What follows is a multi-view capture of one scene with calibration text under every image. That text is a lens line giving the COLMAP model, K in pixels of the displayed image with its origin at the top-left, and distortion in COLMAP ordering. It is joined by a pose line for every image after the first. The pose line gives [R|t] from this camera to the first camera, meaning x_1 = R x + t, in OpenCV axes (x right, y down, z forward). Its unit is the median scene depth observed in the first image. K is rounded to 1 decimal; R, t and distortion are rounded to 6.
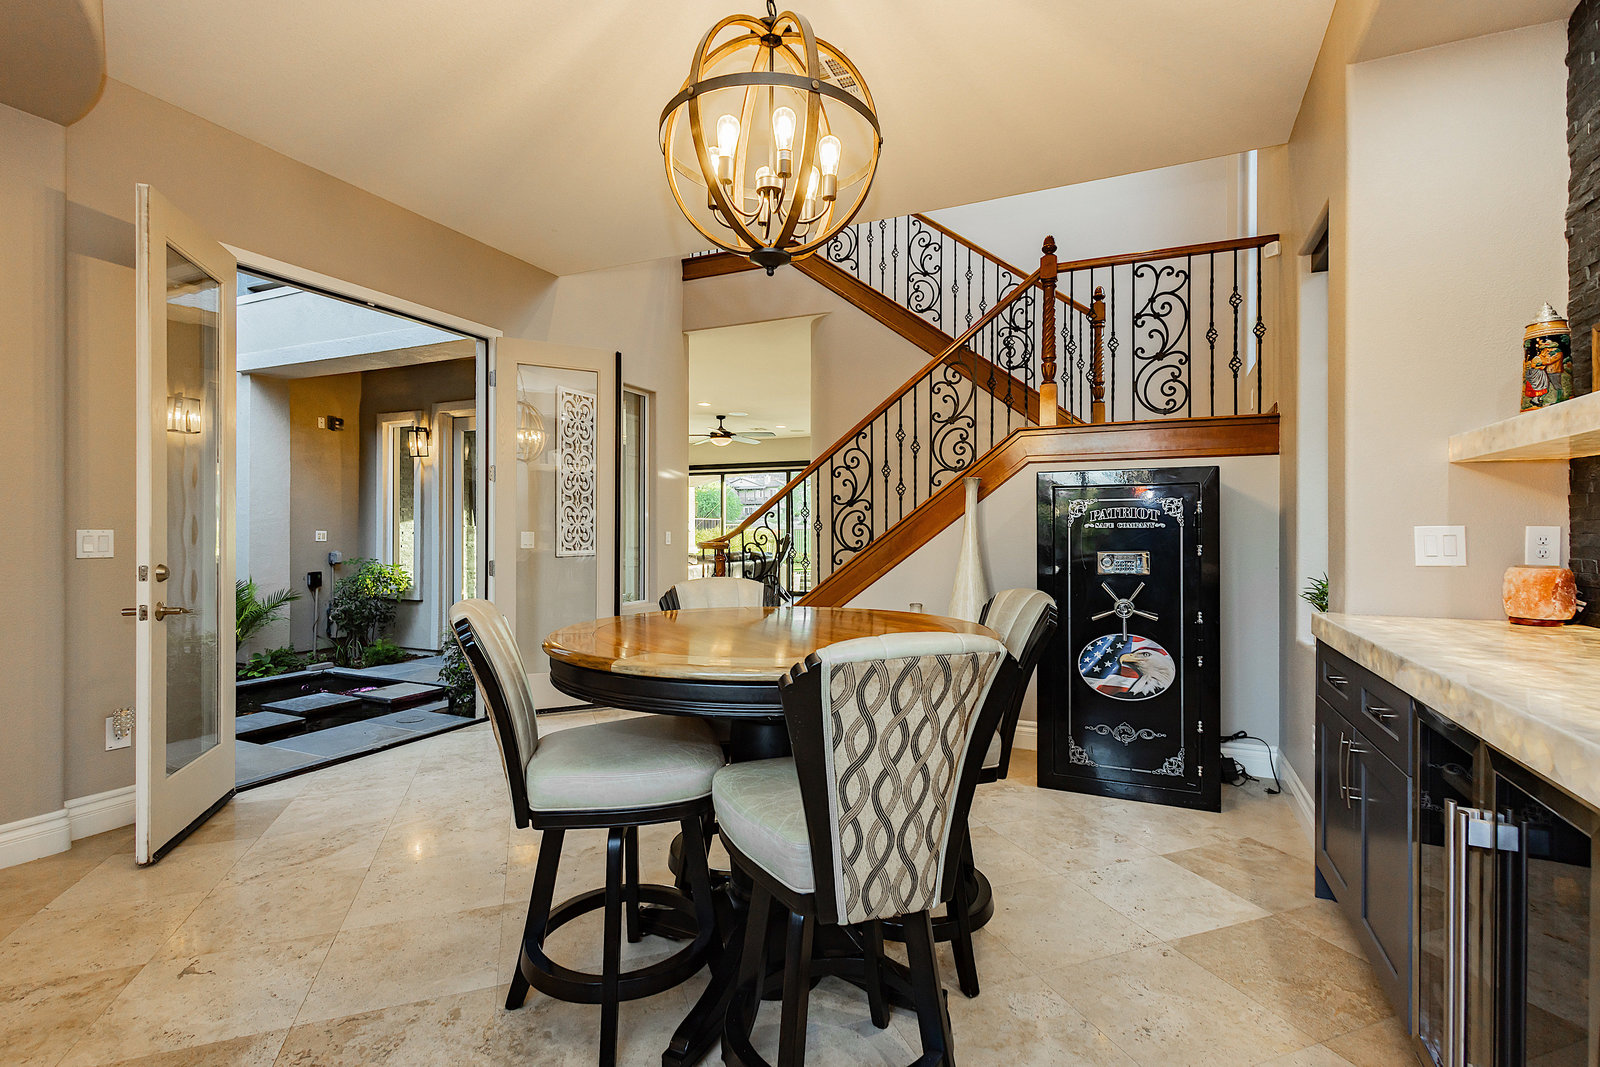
lens RADIAL K [[733.8, 0, 814.6], [0, 733.8, 532.9], [0, 0, 1]] dist [0.002227, -0.000418]
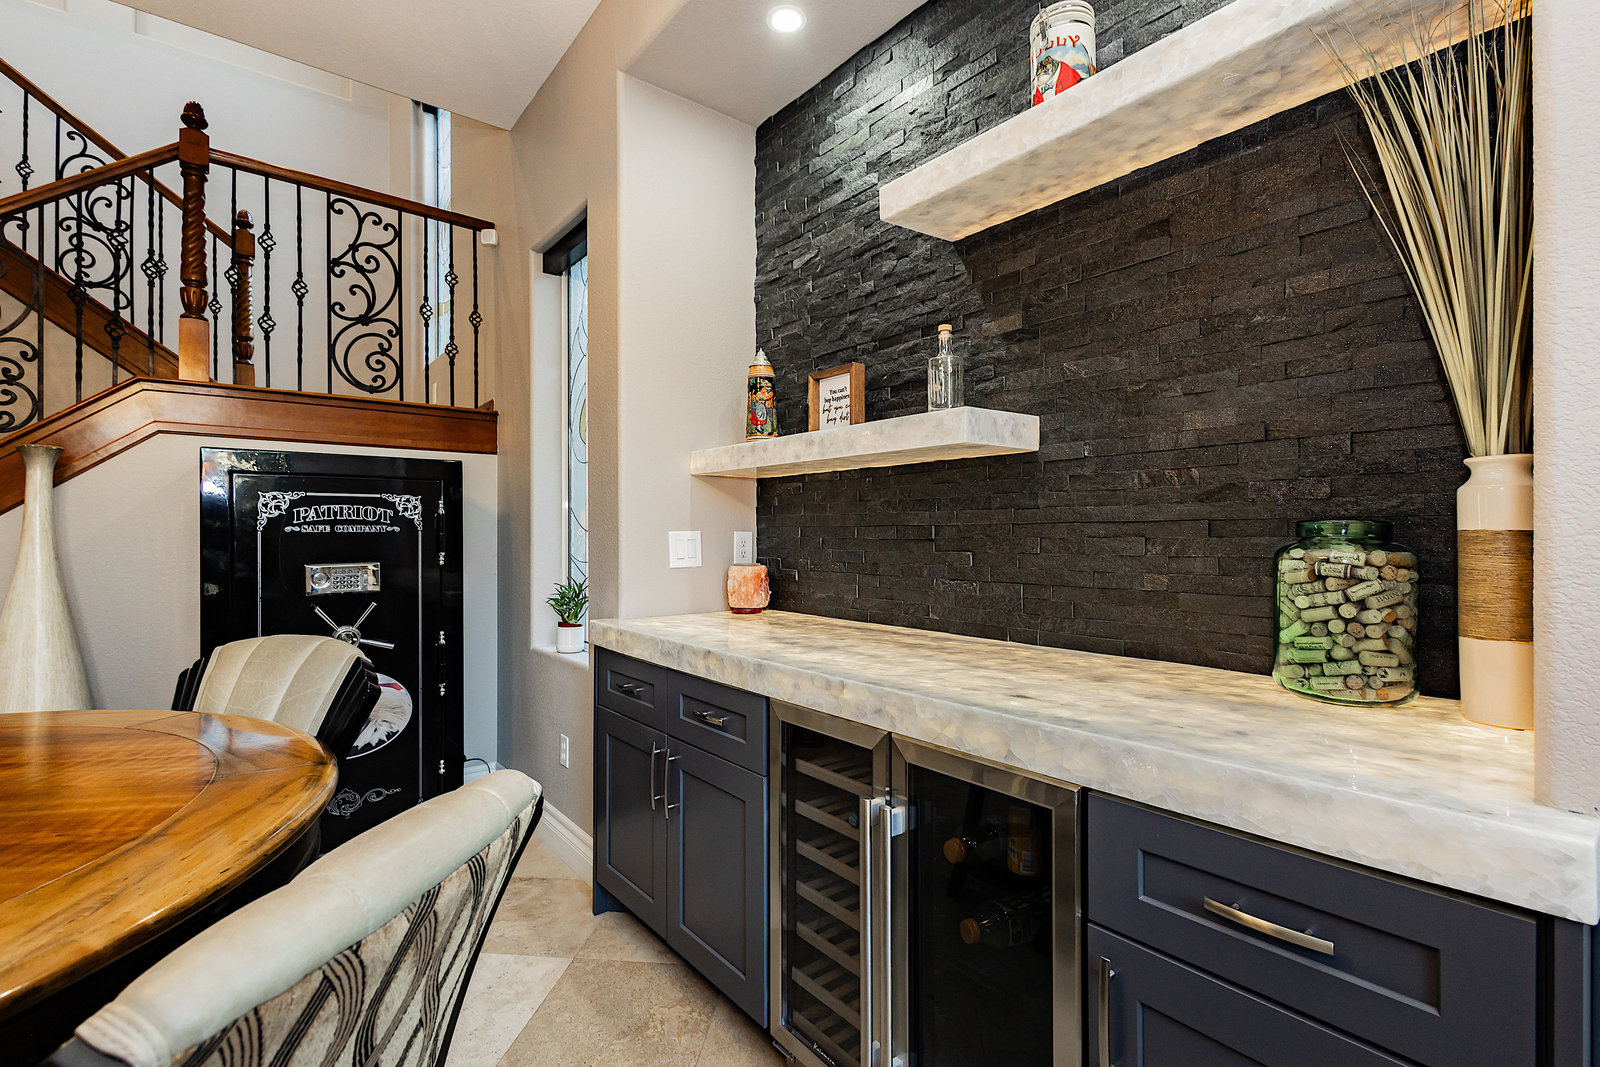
lens RADIAL K [[733.8, 0, 798.8], [0, 733.8, 530.5], [0, 0, 1]] dist [0.003402, -0.000187]
pose [[0.454348, 0.000577, 0.890824, -0.035957], [0.003306, 0.999992, -0.002335, -0.004501], [-0.890818, 0.004006, 0.454342, 0.207230]]
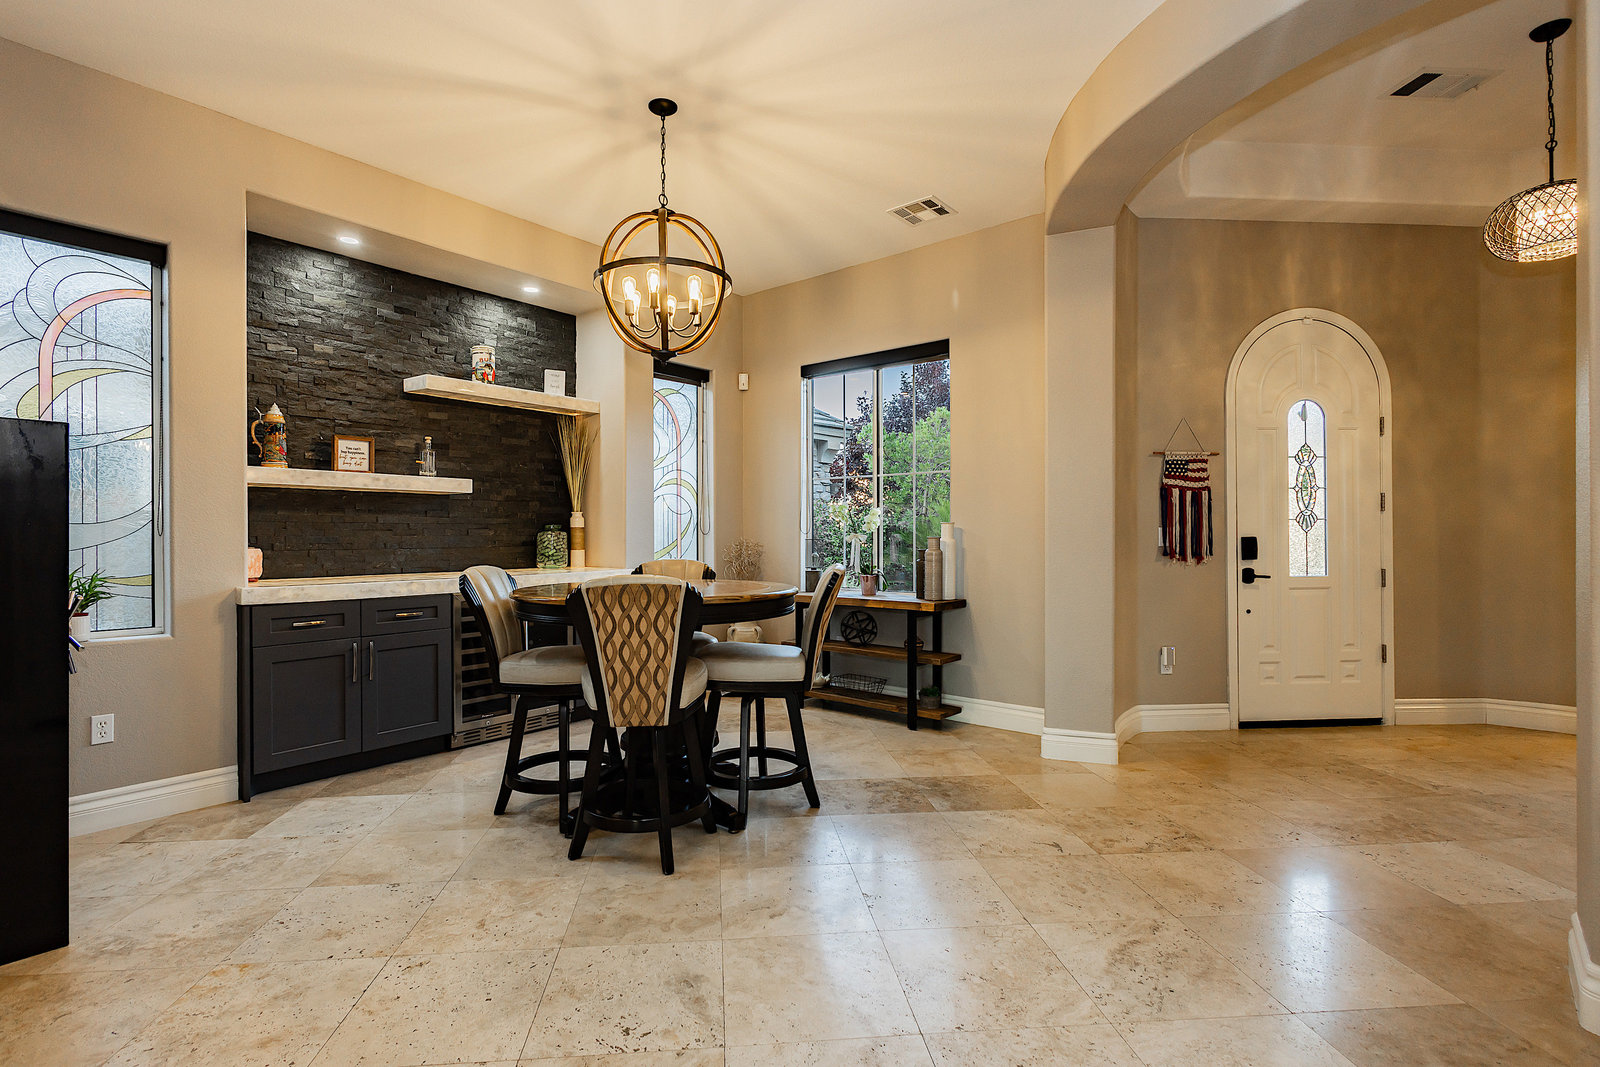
lens RADIAL K [[737.6, 0, 795.0], [0, 737.6, 532.5], [0, 0, 1]] dist [0.003579, -0.000257]
pose [[-0.967525, 0.003386, 0.252754, -0.392452], [0.003155, 0.999994, -0.001320, 0.008545], [-0.252757, -0.000480, -0.967530, 1.310958]]
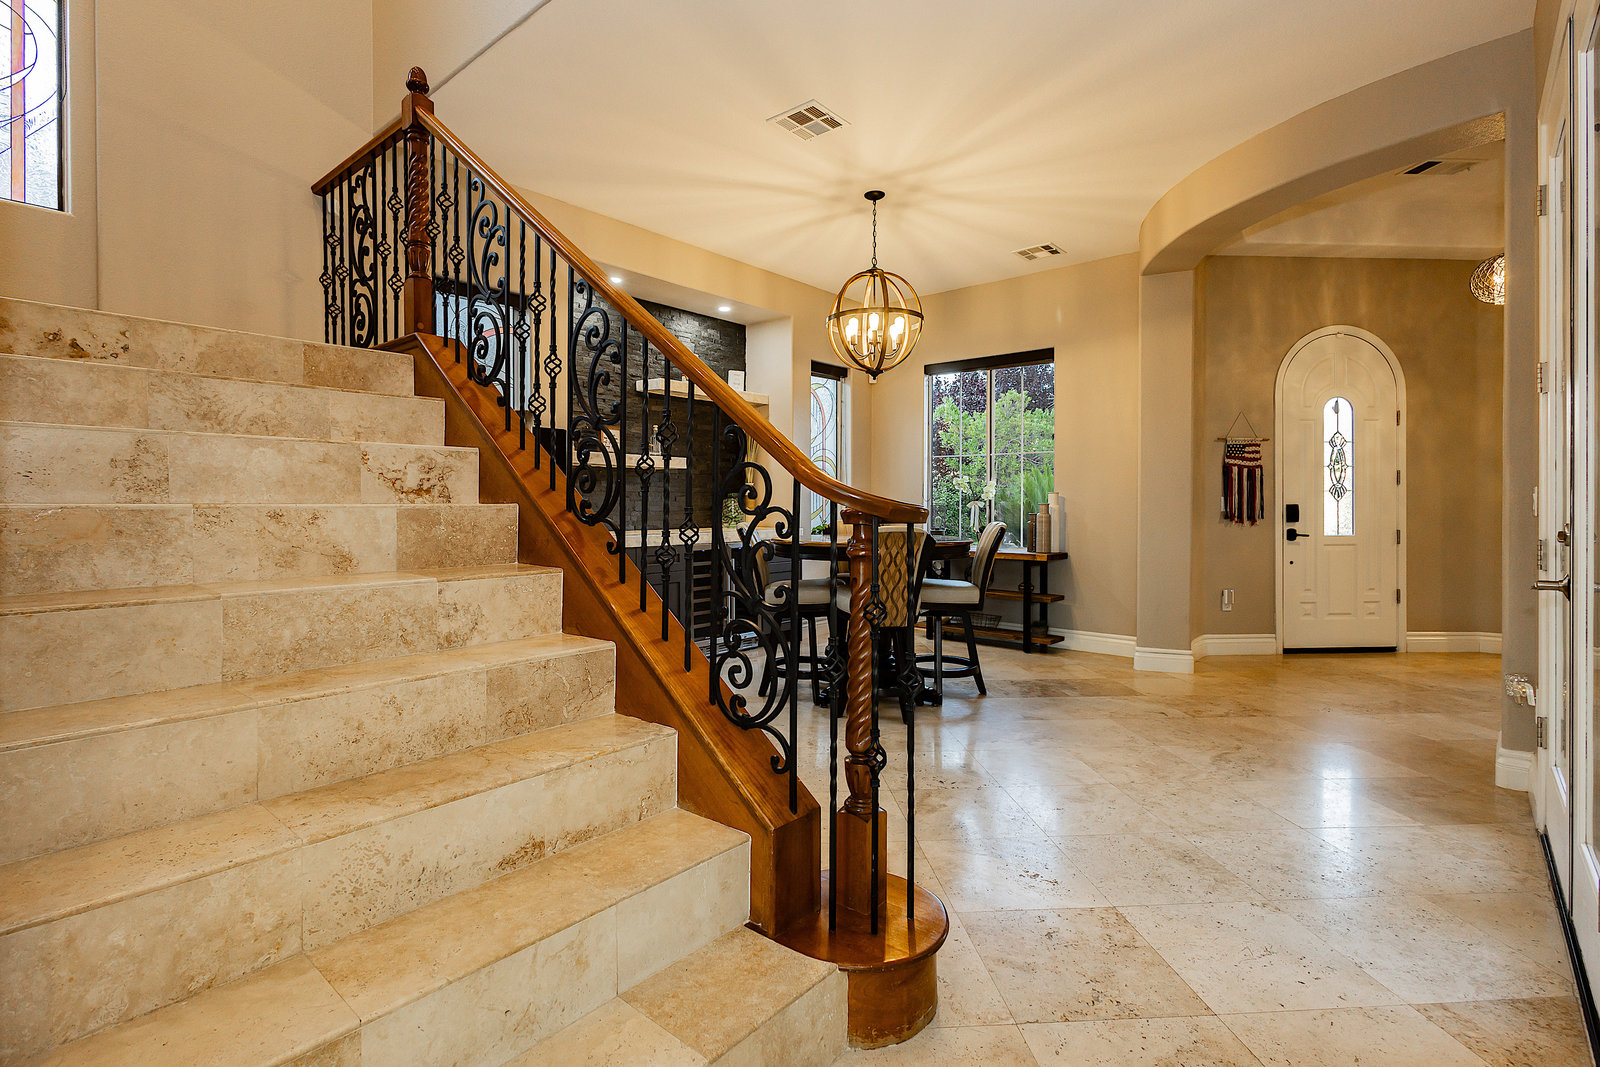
lens RADIAL K [[741.9, 0, 807.2], [0, 741.9, 506.7], [0, 0, 1]] dist [0.002632, 0.000493]
pose [[-0.963325, -0.001551, 0.268331, -0.248863], [-0.000141, 0.999986, 0.005273, 0.013238], [-0.268336, 0.005041, -0.963312, 1.712561]]
